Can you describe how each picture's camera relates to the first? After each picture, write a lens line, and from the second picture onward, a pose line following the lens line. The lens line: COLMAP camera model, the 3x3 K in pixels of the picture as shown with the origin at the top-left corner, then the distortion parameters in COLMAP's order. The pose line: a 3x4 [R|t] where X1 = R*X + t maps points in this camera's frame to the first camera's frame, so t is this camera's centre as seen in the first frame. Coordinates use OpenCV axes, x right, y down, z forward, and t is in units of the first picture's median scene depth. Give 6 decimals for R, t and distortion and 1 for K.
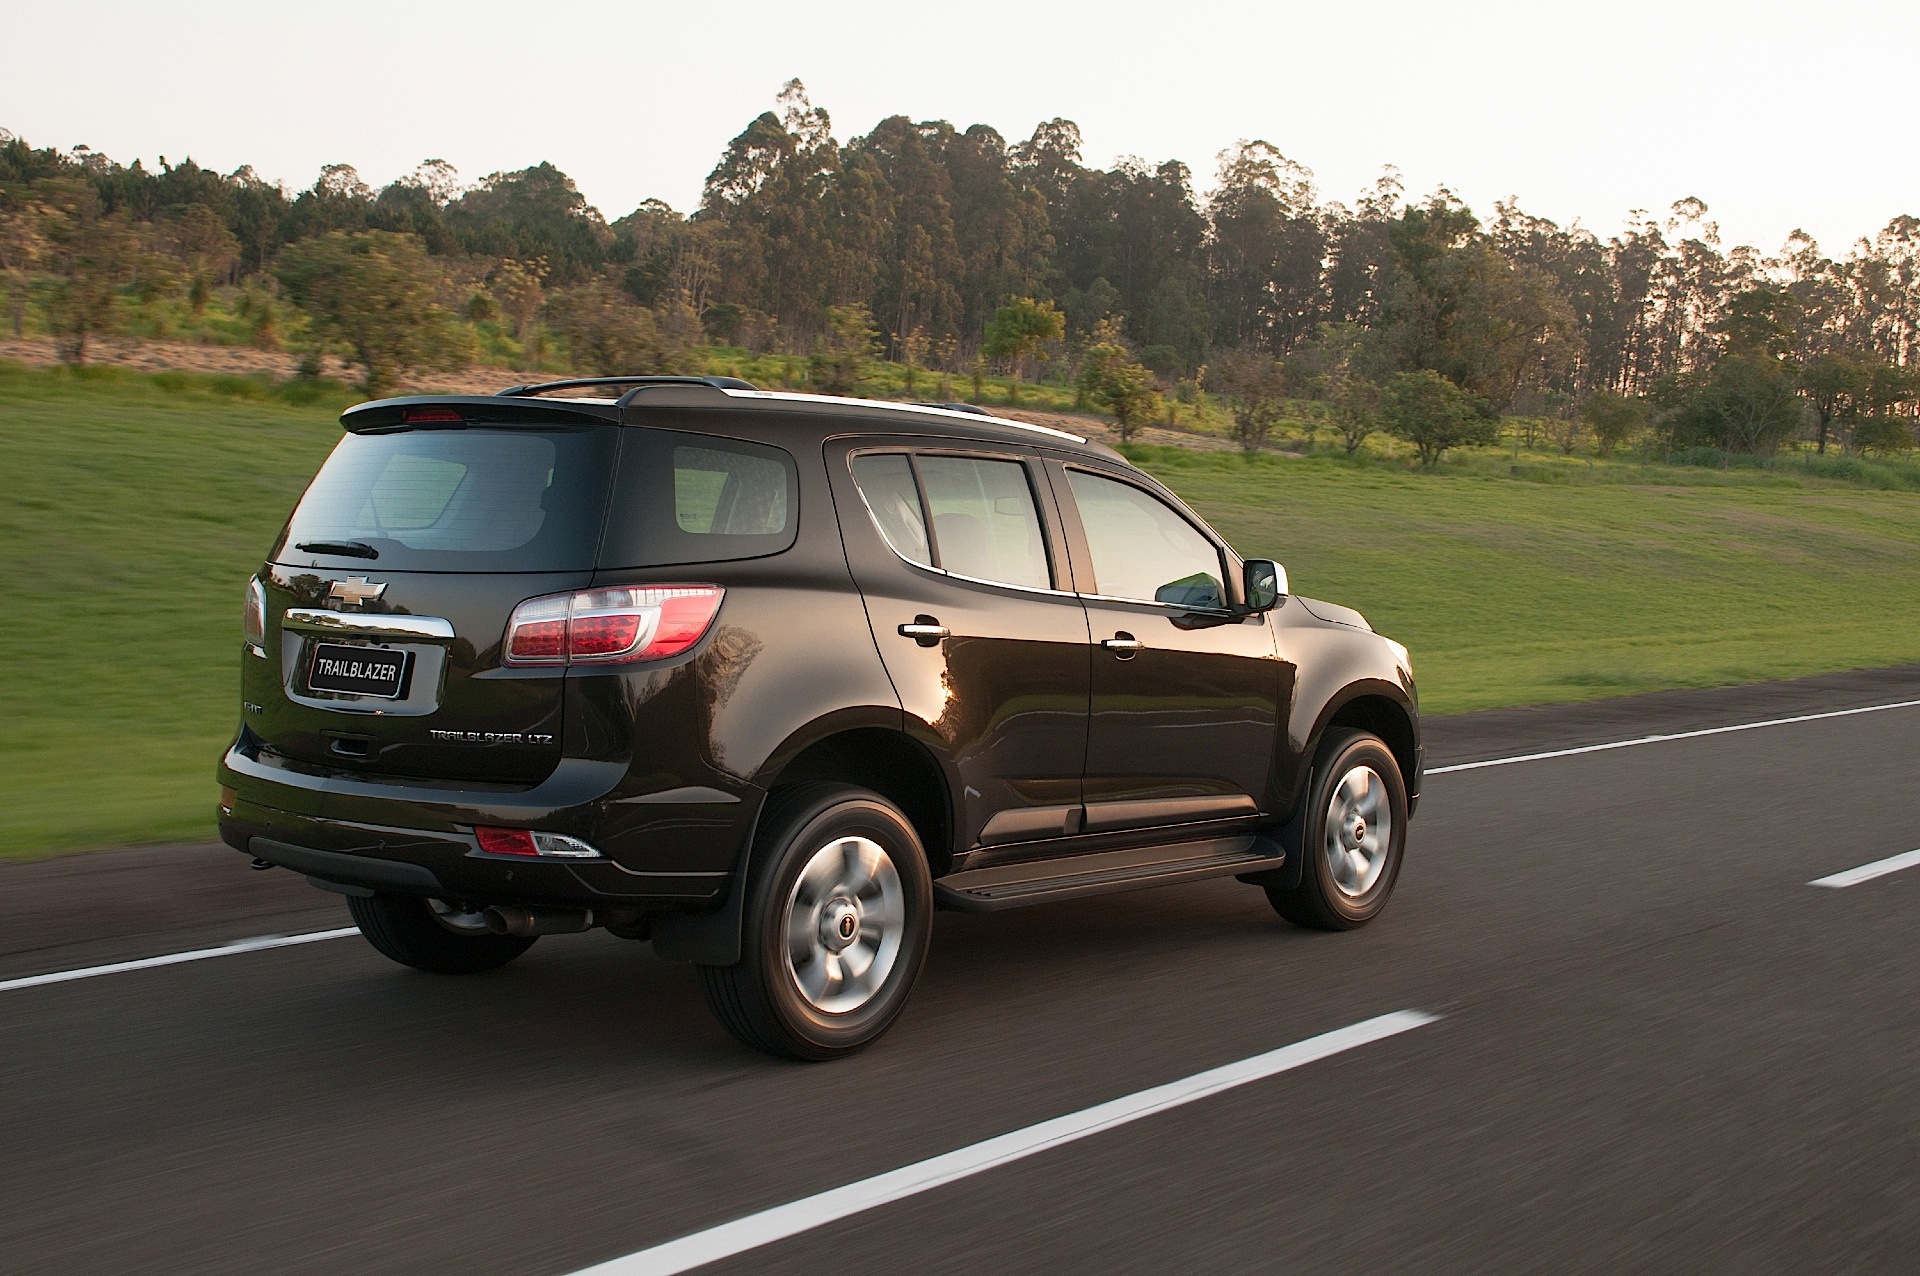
lens RADIAL K [[2277.4, 0, 974.7], [0, 2277.4, 636.4], [0, 0, 1]] dist [0.002708, 0.000000]
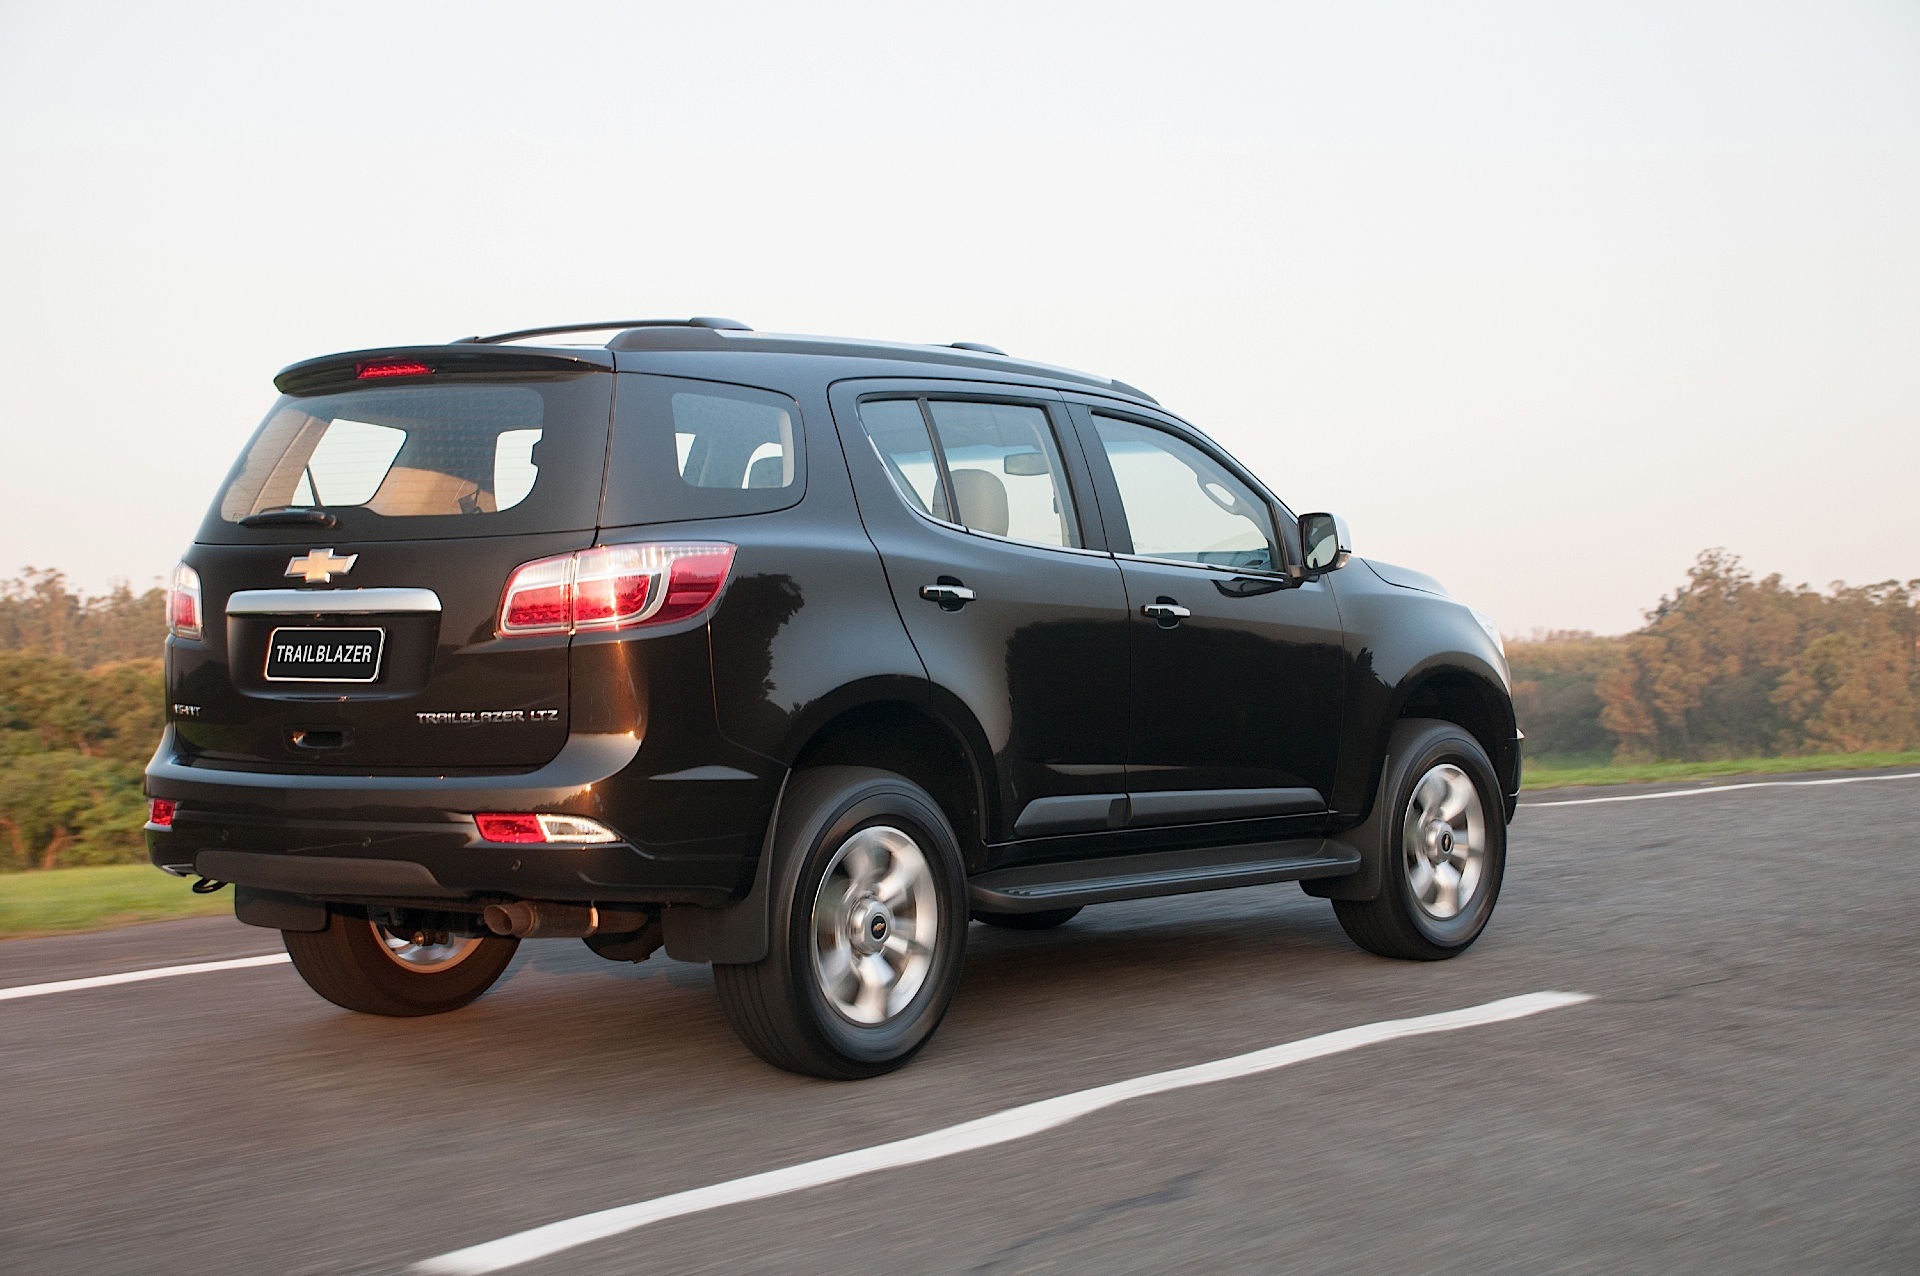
lens RADIAL K [[3056.7, 0, 941.7], [0, 3056.7, 633.0], [0, 0, 1]] dist [0.239090, 0.000000]
pose [[0.999158, -0.039422, 0.011383, -0.041635], [0.039694, 0.998905, -0.024747, 0.045613], [-0.010395, 0.025178, 0.999629, -0.214005]]
